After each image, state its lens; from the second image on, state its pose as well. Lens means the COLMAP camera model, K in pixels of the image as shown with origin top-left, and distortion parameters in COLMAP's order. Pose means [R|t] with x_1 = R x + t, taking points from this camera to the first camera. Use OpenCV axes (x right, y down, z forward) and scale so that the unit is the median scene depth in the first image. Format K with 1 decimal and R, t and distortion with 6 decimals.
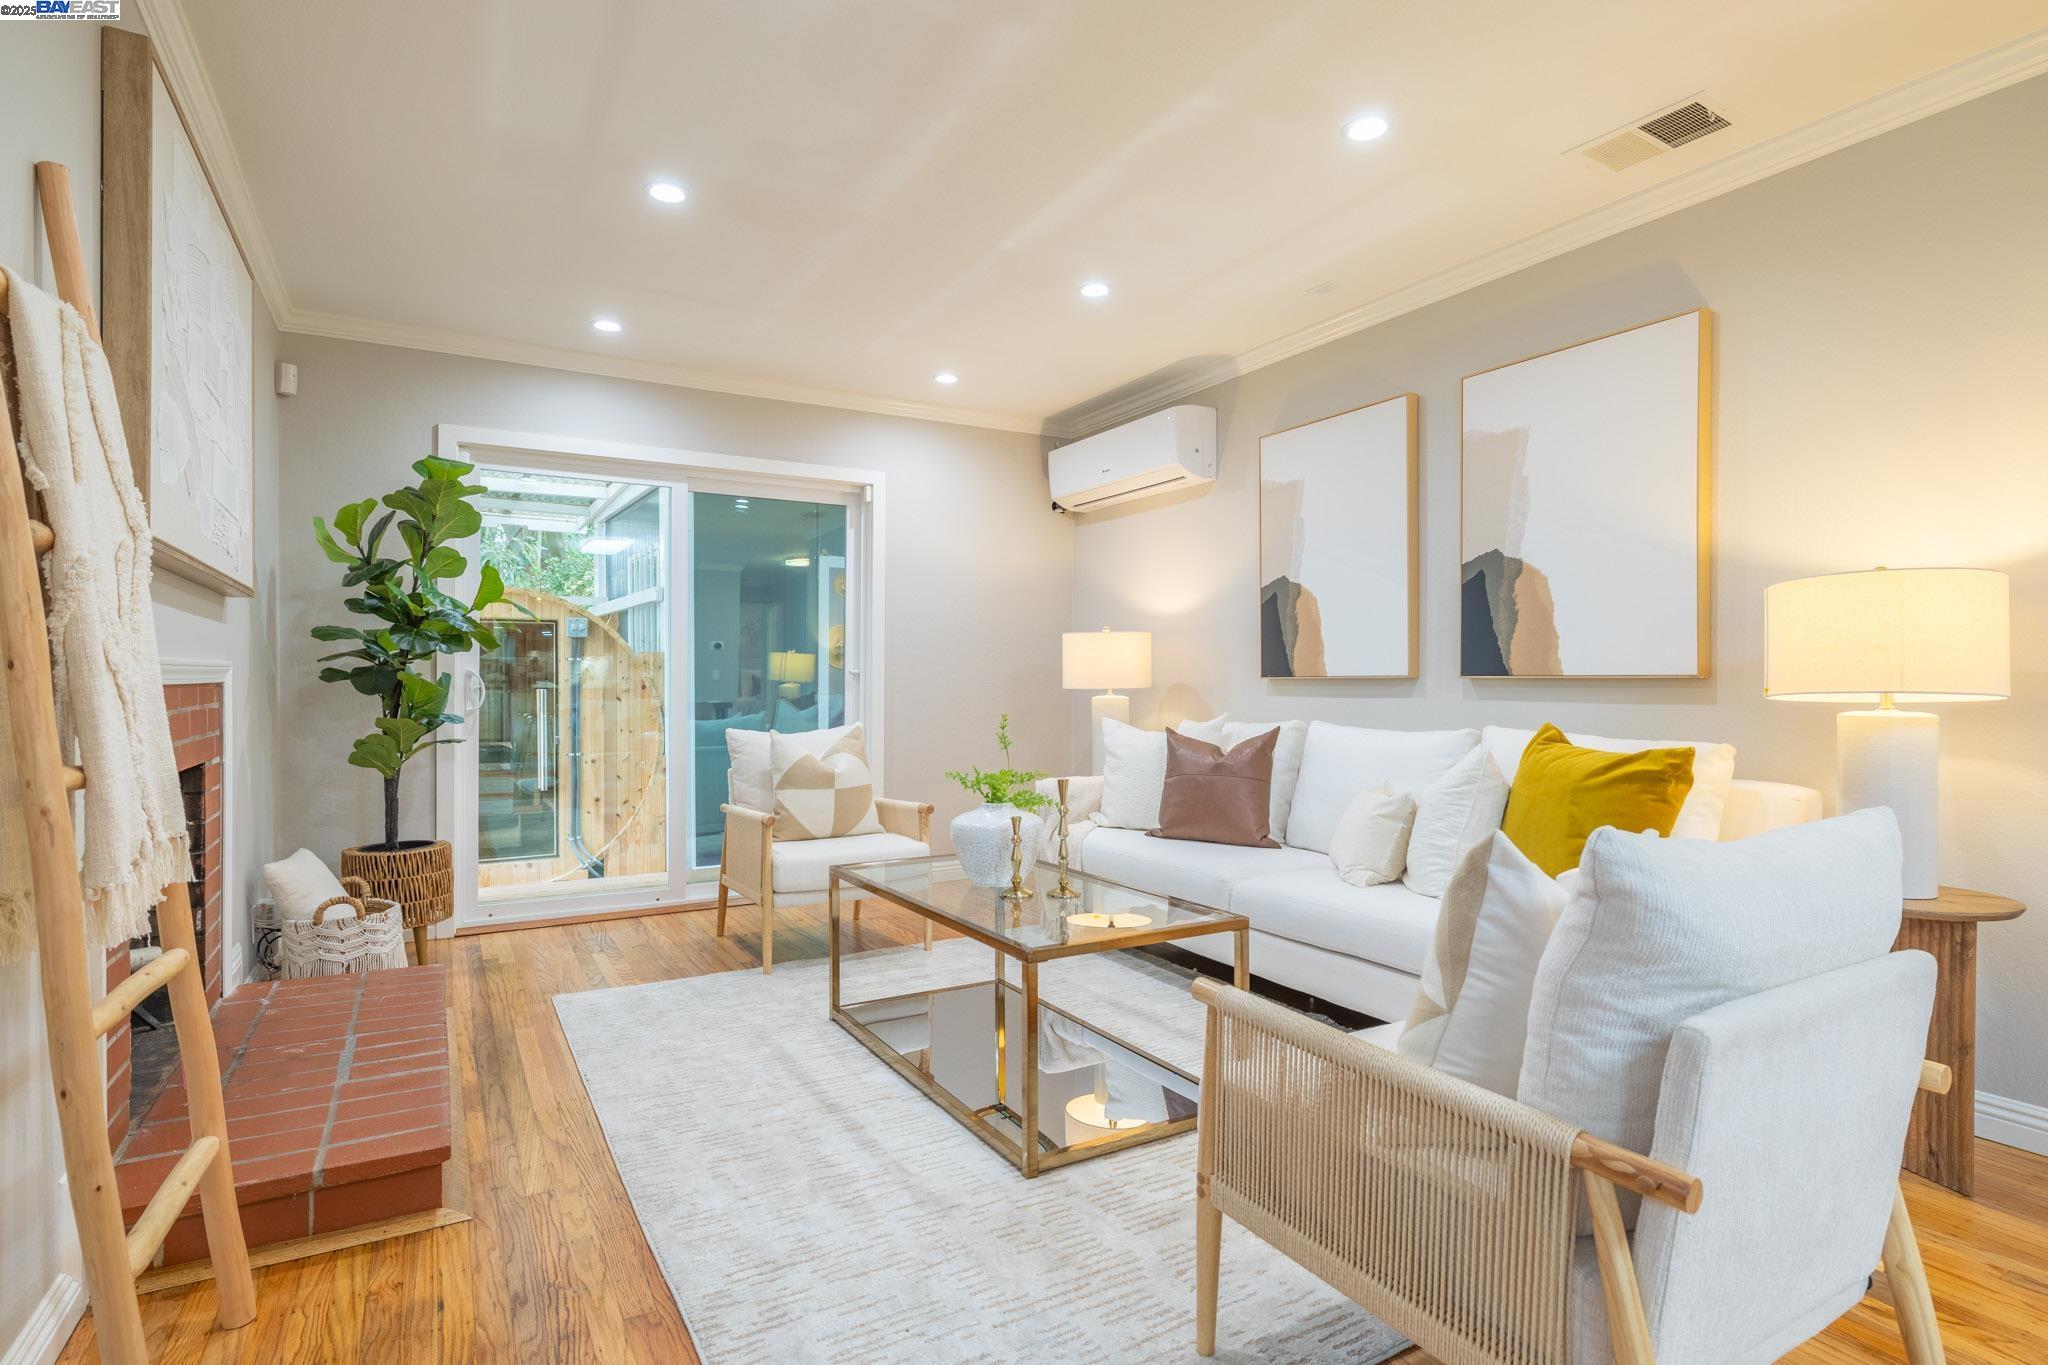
lens RADIAL K [[1031.6, 0, 1016.6], [0, 1031.6, 682.3], [0, 0, 1]] dist [-0.001438, 0.000161]
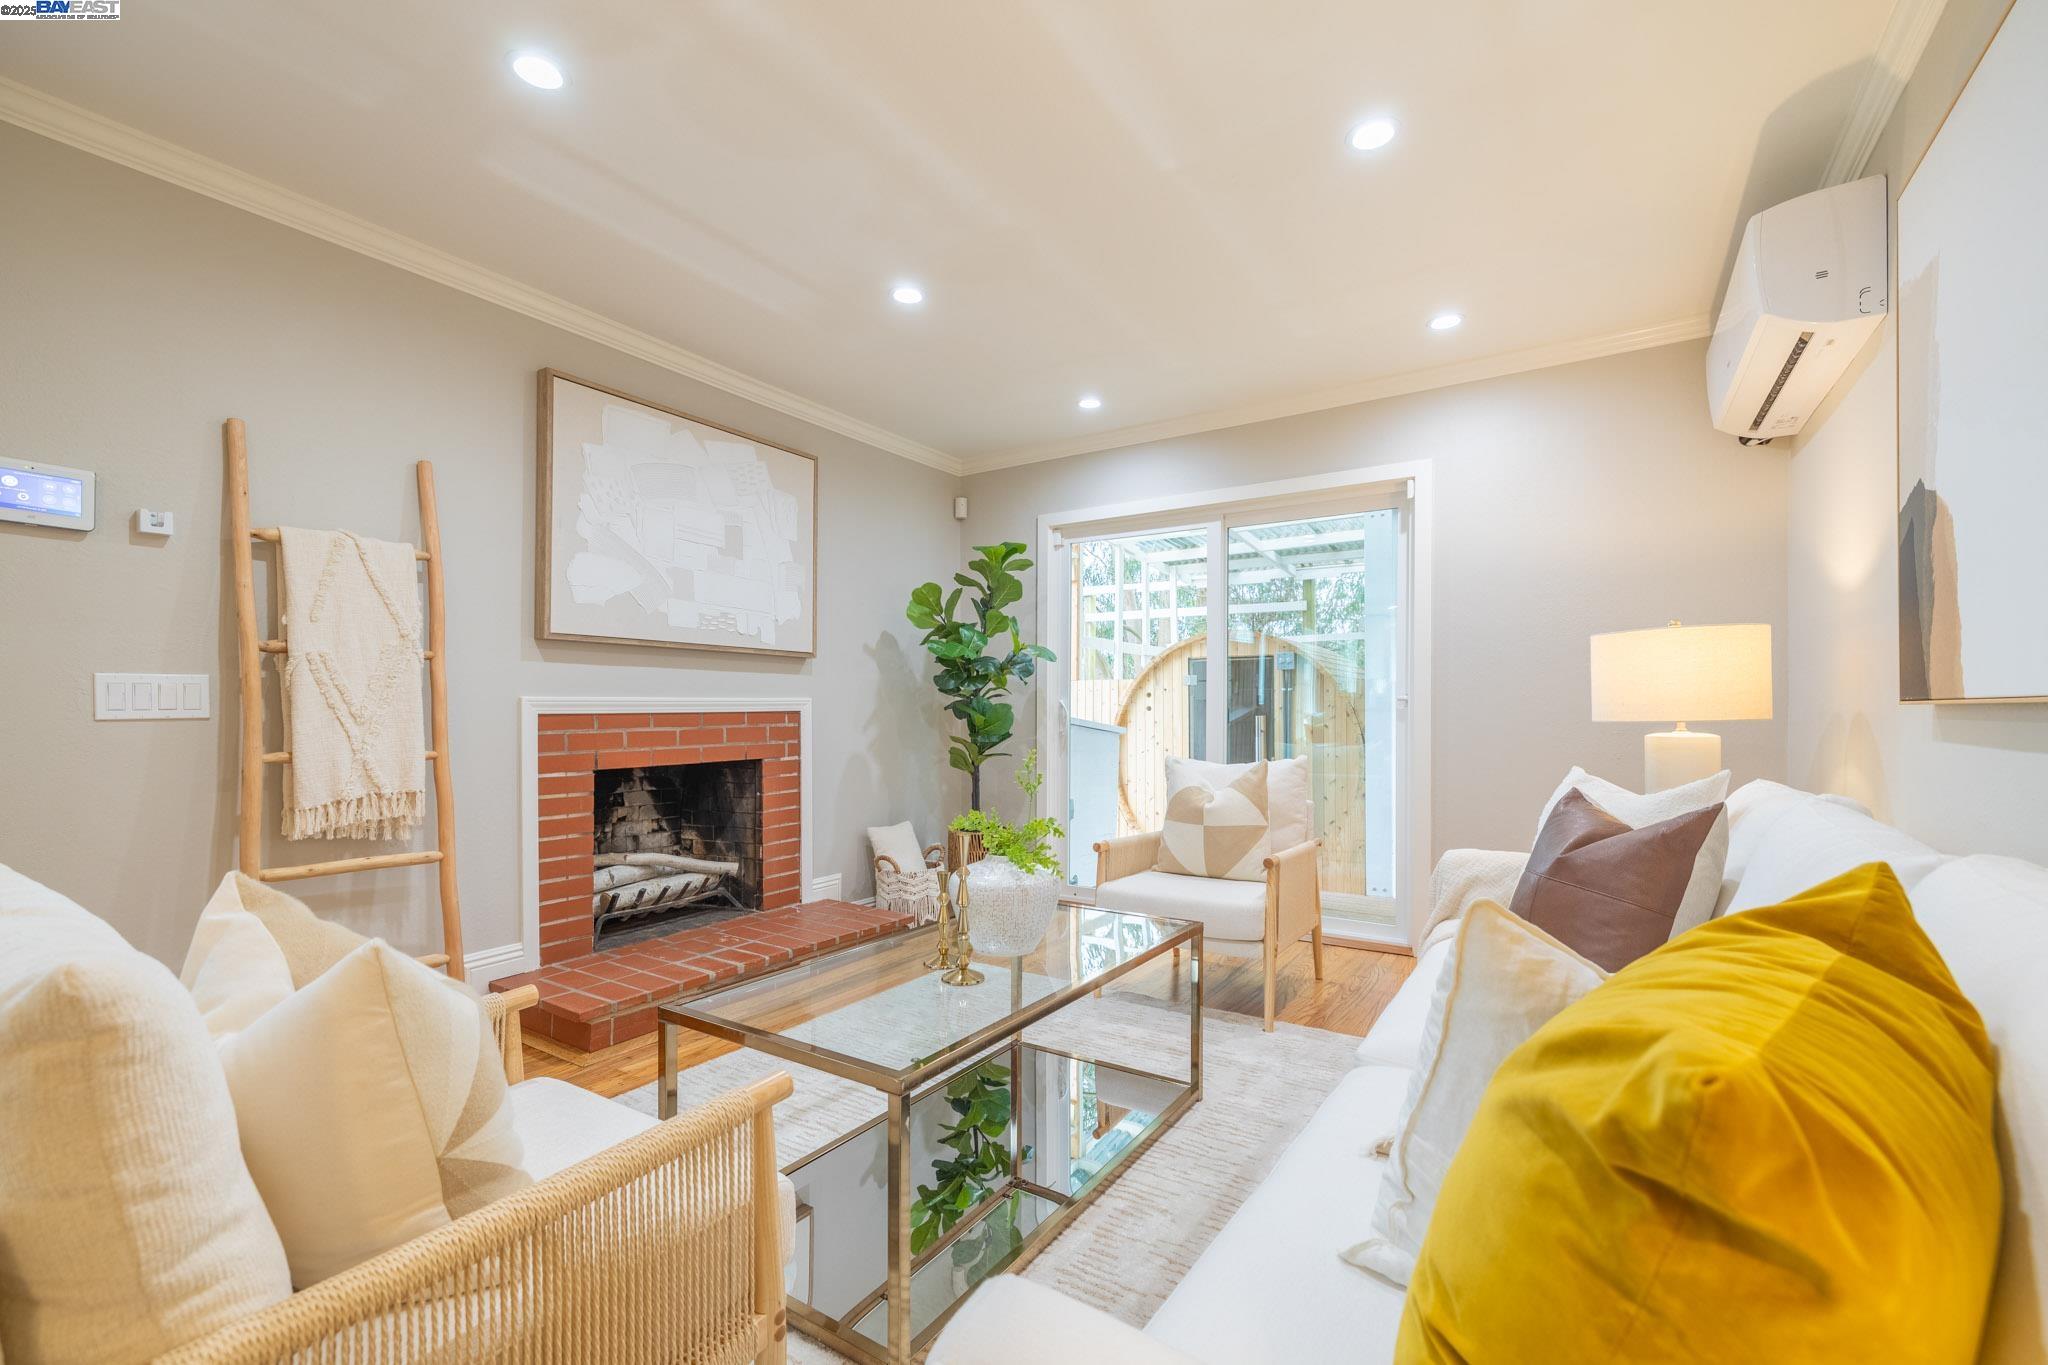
lens RADIAL K [[870.7, 0, 1022.4], [0, 870.7, 707.9], [0, 0, 1]] dist [0.003788, 0.000402]
pose [[0.450328, -0.001695, -0.892861, 0.484704], [0.001211, 0.999998, -0.001288, -0.002009], [0.892862, -0.000502, 0.450330, 0.535635]]
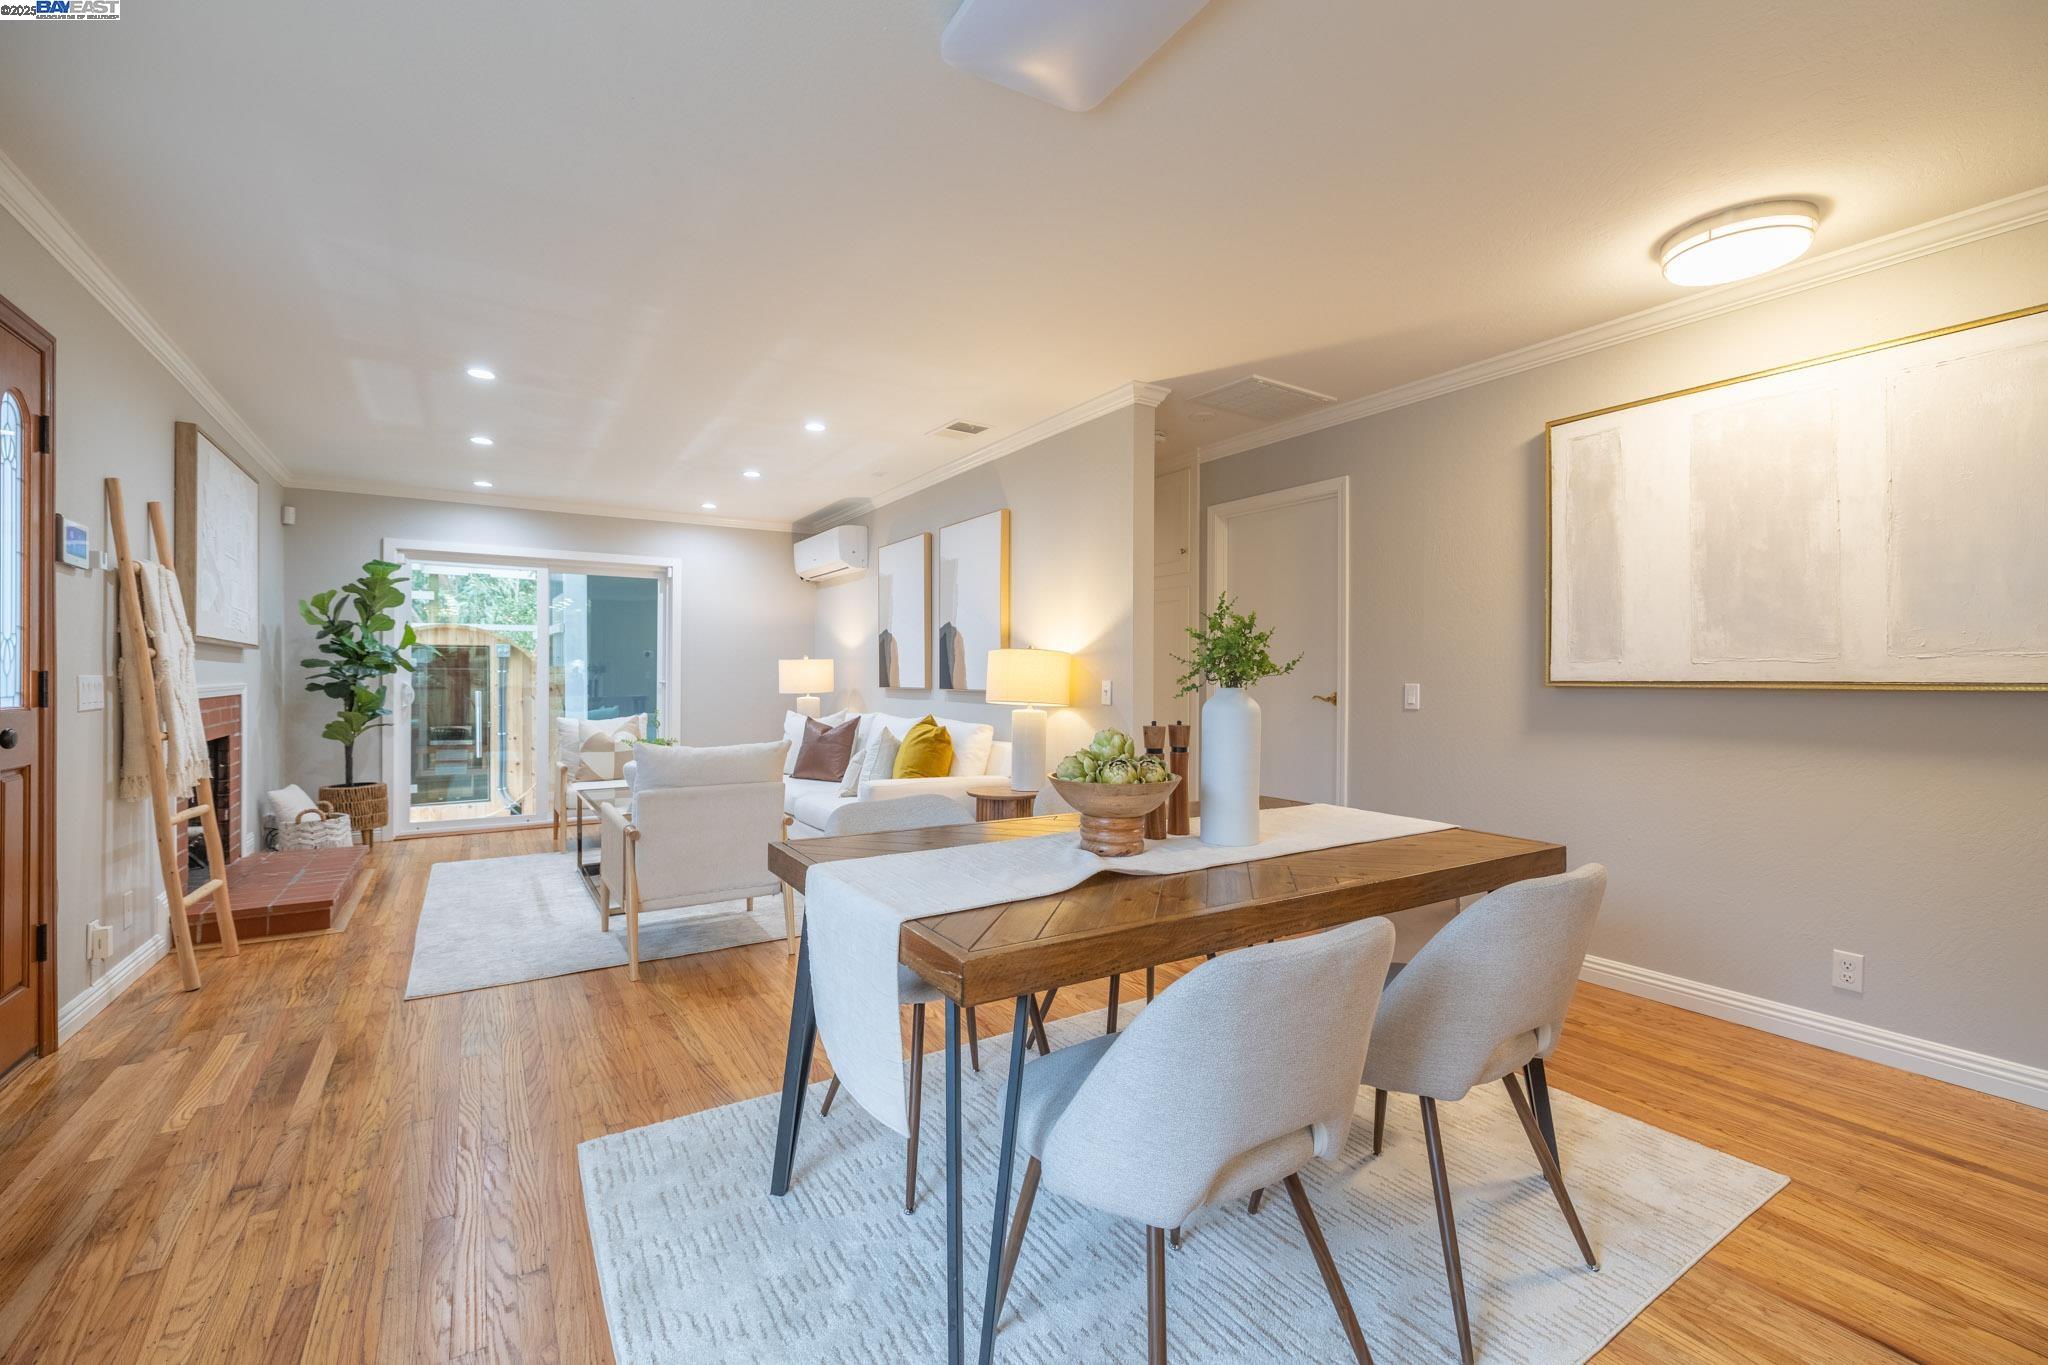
lens RADIAL K [[866.1, 0, 1021.5], [0, 866.1, 676.1], [0, 0, 1]] dist [-0.000219, 0.000056]
pose [[0.998977, 0.000915, 0.045202, 0.478059], [-0.000896, 1.000000, -0.000431, -0.026600], [-0.045202, 0.000390, 0.998978, -0.532745]]
